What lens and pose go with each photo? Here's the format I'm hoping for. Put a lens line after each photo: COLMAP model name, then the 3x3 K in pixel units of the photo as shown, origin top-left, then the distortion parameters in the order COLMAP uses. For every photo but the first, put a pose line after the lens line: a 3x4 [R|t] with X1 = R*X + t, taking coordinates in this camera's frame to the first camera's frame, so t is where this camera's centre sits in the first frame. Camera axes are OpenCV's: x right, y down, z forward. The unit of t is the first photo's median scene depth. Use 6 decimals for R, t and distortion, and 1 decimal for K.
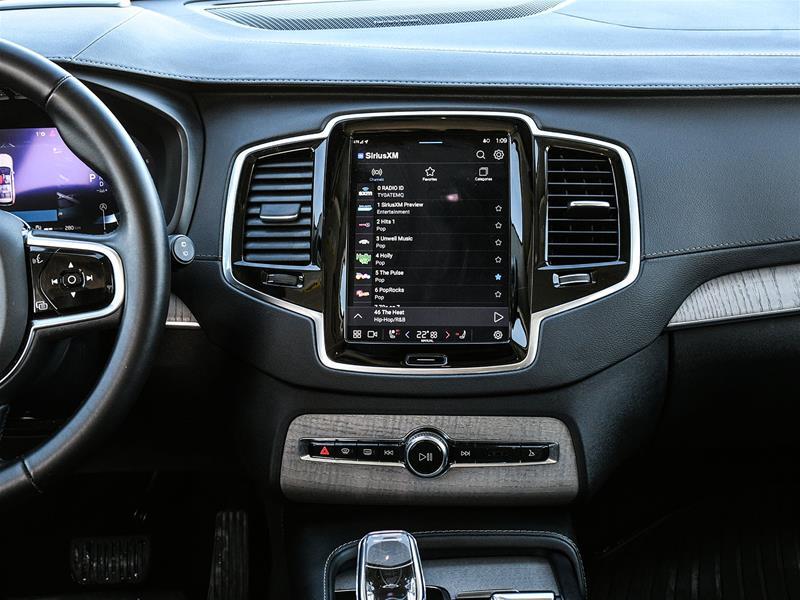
lens RADIAL K [[1392.6, 0, 379.9], [0, 1392.6, 287.2], [0, 0, 1]] dist [0.000301, 0.000000]
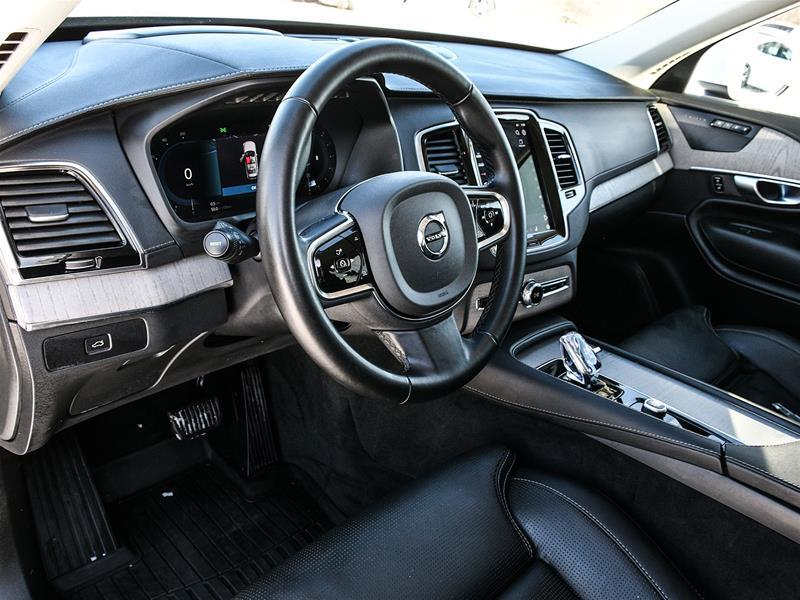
lens RADIAL K [[696.1, 0, 404.4], [0, 696.1, 299.1], [0, 0, 1]] dist [-0.018367, -0.006502]
pose [[0.717593, -0.181332, 0.672442, -0.712914], [0.099354, 0.982289, 0.158860, -0.039523], [-0.689339, -0.047187, 0.722900, 0.425271]]
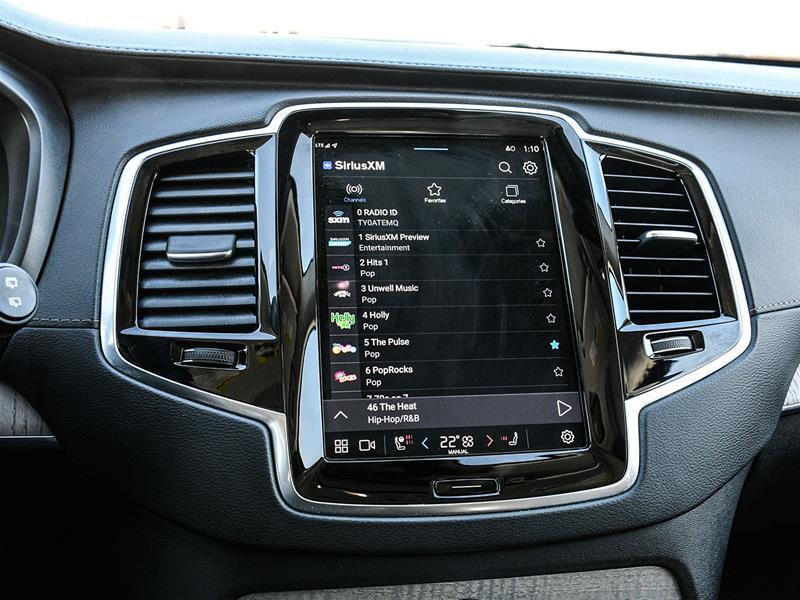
lens RADIAL K [[786.6, 0, 399.4], [0, 786.6, 296.4], [0, 0, 1]] dist [0.001434, 0.000000]
pose [[0.970380, -0.005303, 0.241527, -0.071700], [0.030343, 0.994517, -0.100072, 0.004588], [-0.239672, 0.104437, 0.965220, 0.656276]]
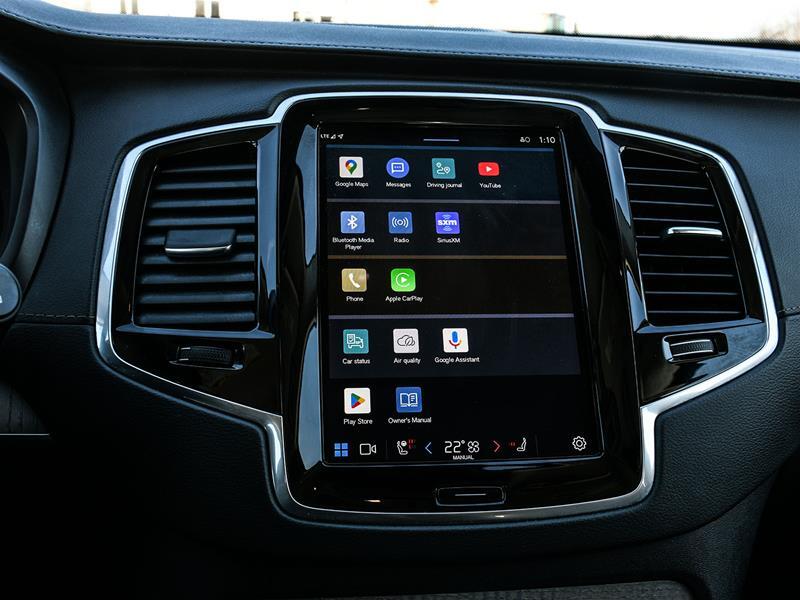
lens RADIAL K [[786.6, 0, 395.6], [0, 786.6, 297.8], [0, 0, 1]] dist [0.001434, 0.000000]
pose [[0.980167, -0.000246, 0.198172, -0.057345], [0.017611, 0.996151, -0.085868, -0.000174], [-0.197388, 0.087656, 0.976399, 0.667066]]
